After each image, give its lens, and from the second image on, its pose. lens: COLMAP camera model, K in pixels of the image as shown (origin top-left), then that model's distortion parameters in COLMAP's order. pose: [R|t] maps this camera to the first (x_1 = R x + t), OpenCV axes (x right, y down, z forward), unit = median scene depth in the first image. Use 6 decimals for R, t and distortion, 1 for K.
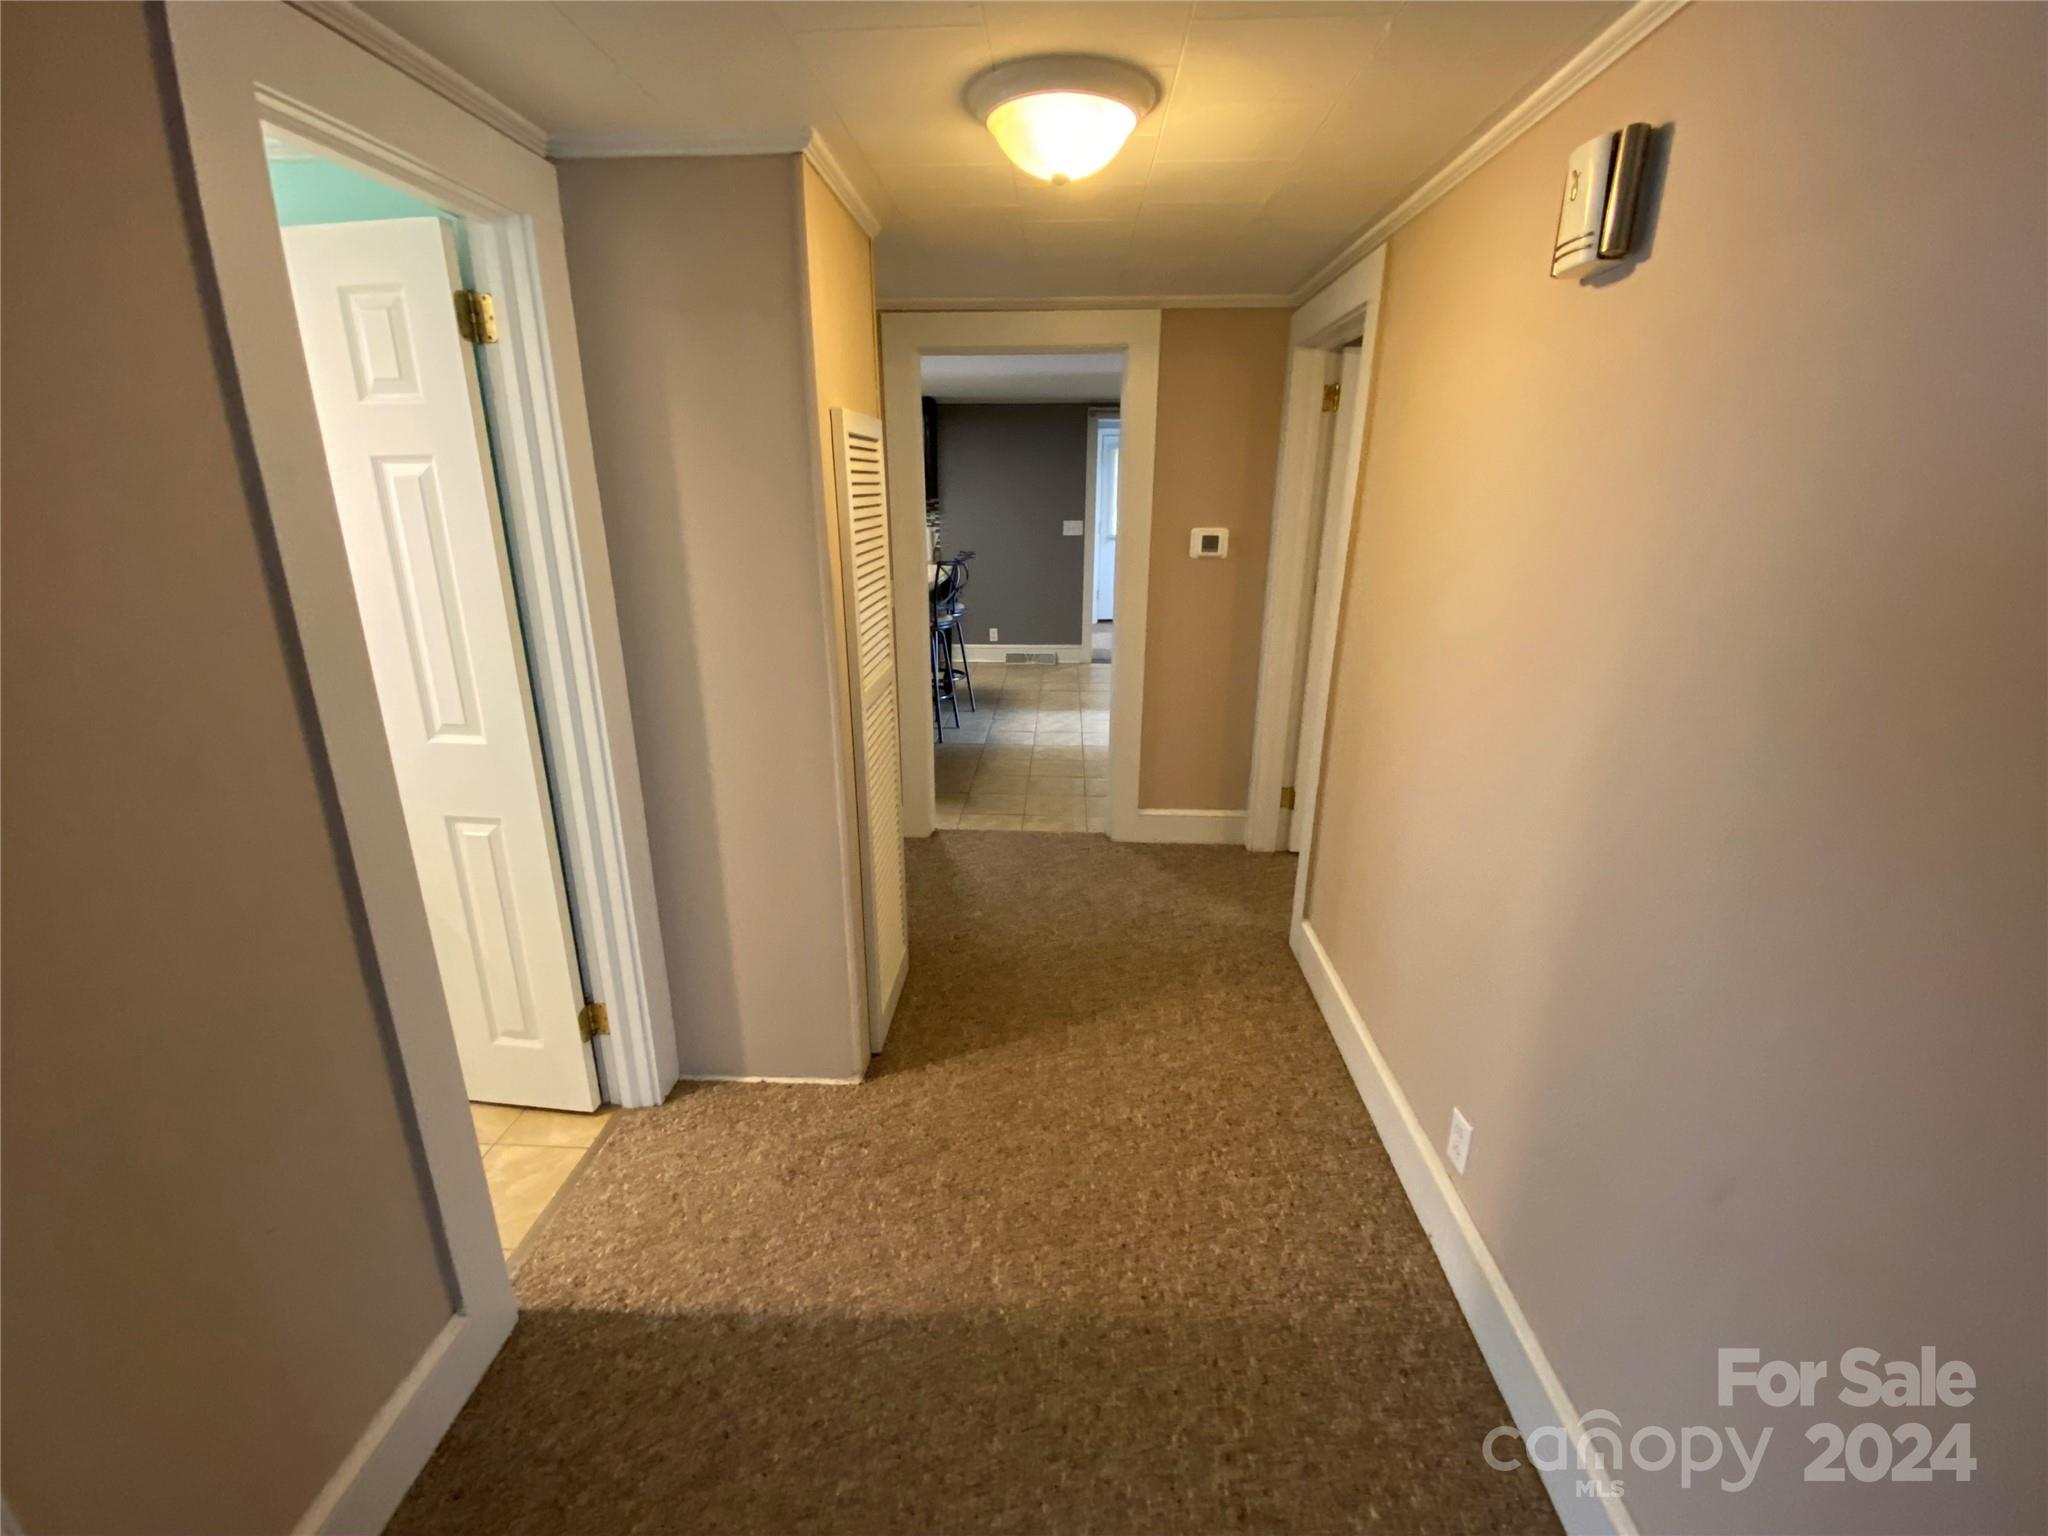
lens RADIAL K [[889.3, 0, 1014.8], [0, 889.3, 772.6], [0, 0, 1]] dist [0.059680, -0.043481]
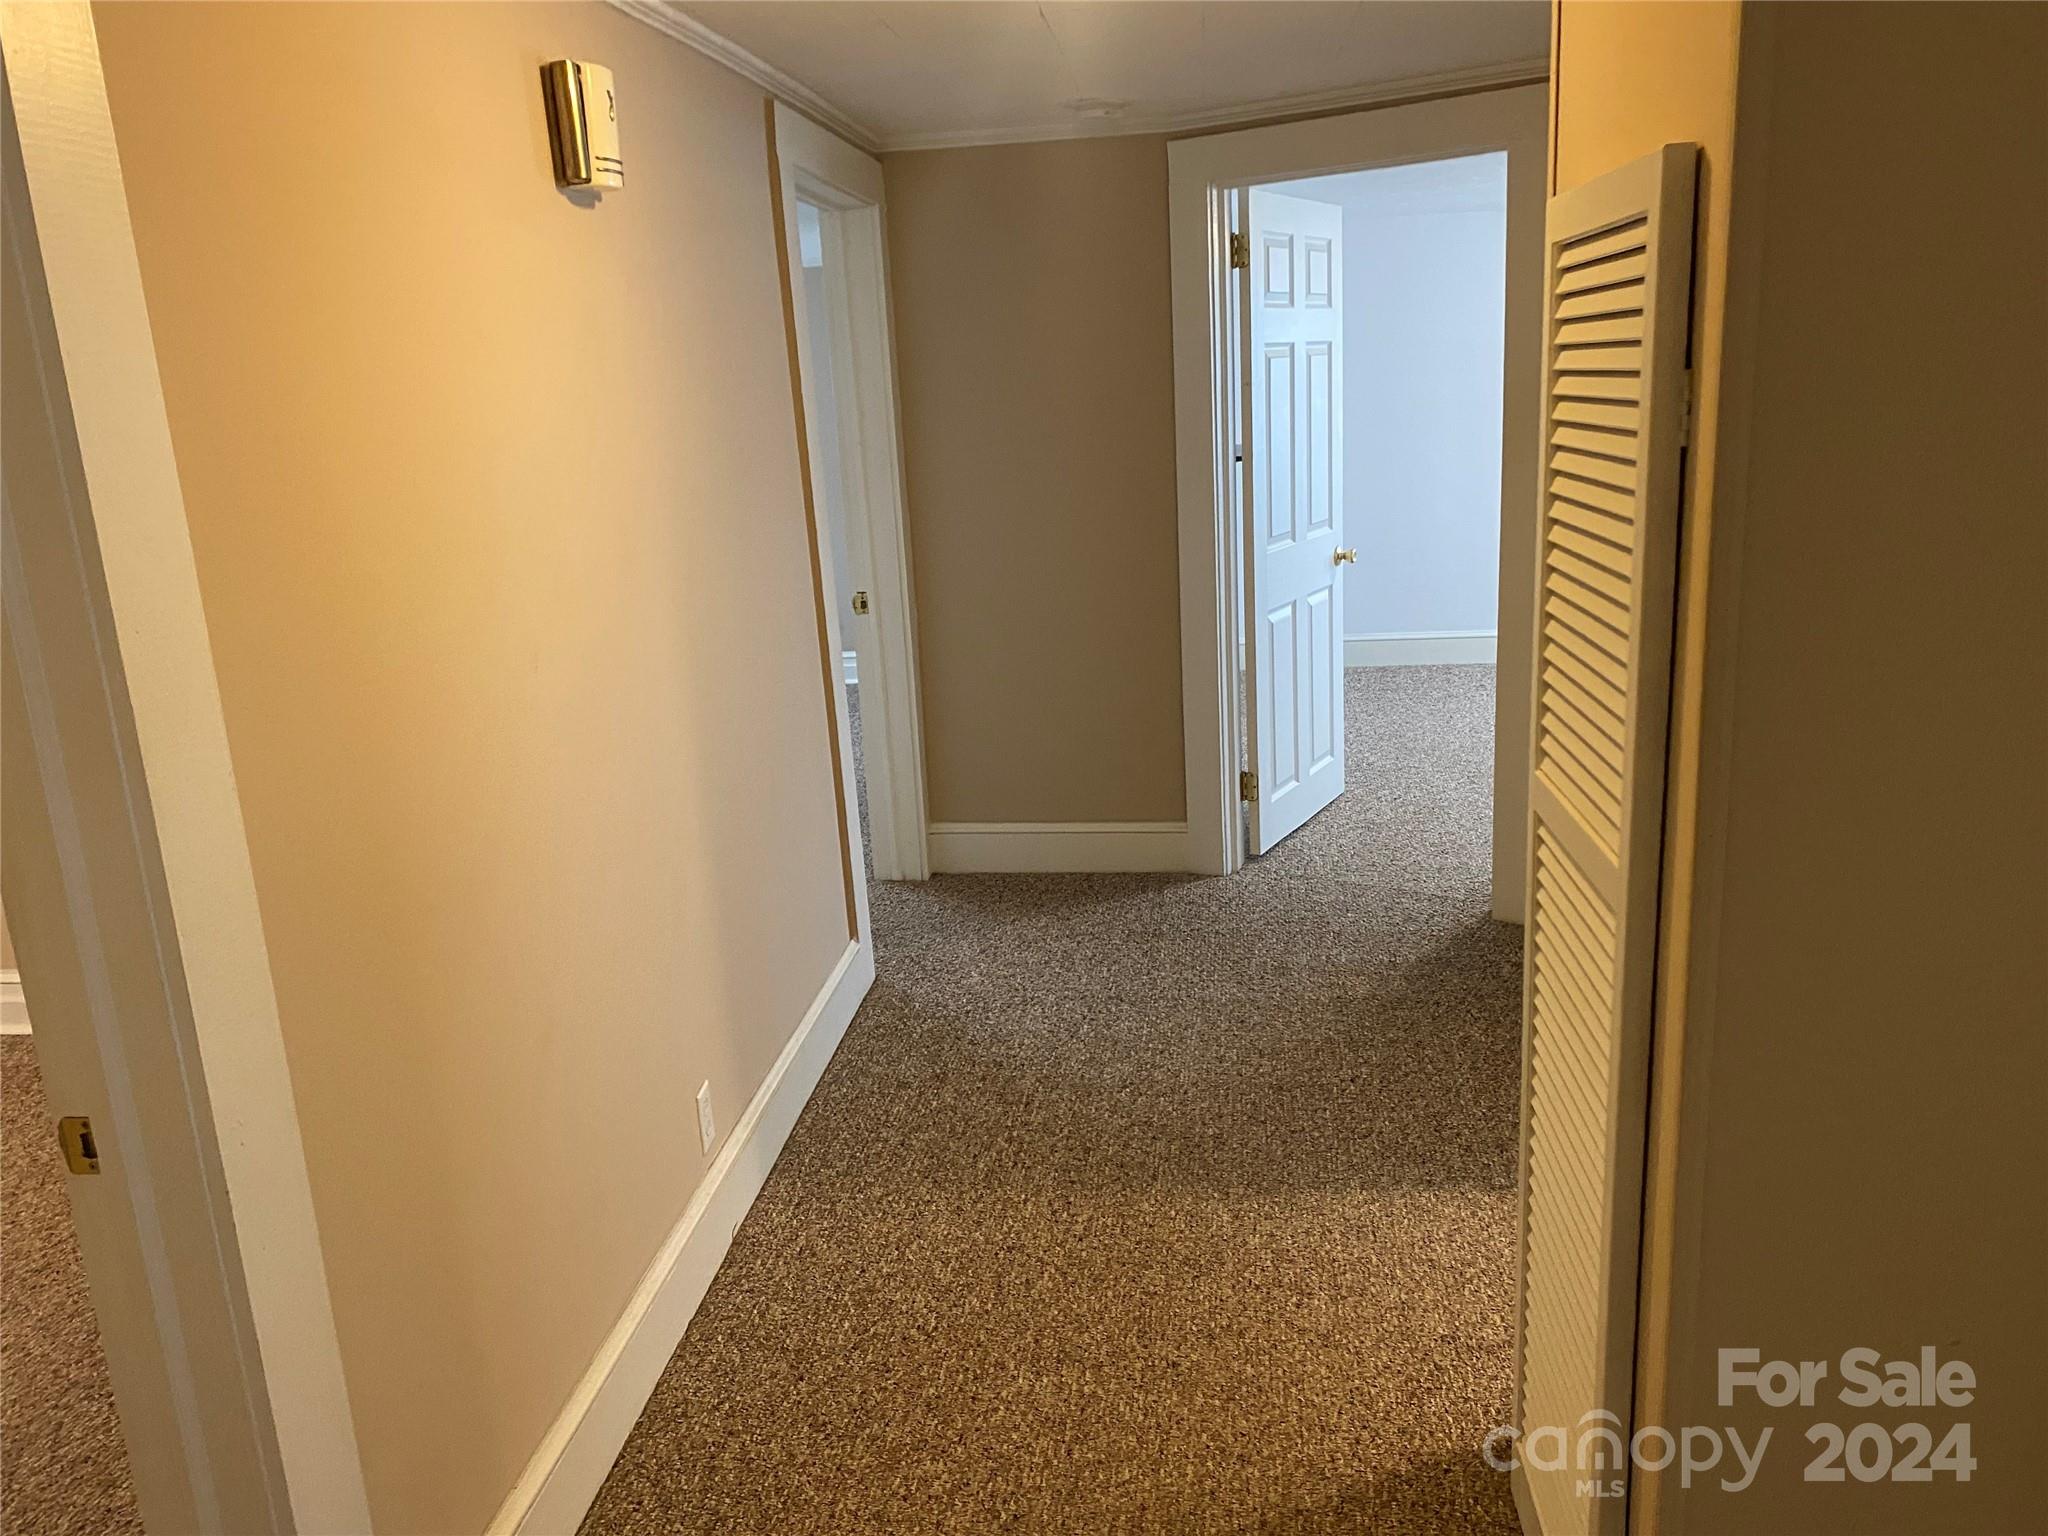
lens RADIAL K [[1518.5, 0, 1024.0], [0, 1518.5, 768.0], [0, 0, 1]] dist [0.071772, -0.001914]
pose [[-0.996849, 0.044634, 0.065576, 0.055062], [0.072709, 0.844630, 0.530390, -0.605121], [-0.031714, 0.533487, -0.845214, 1.885761]]
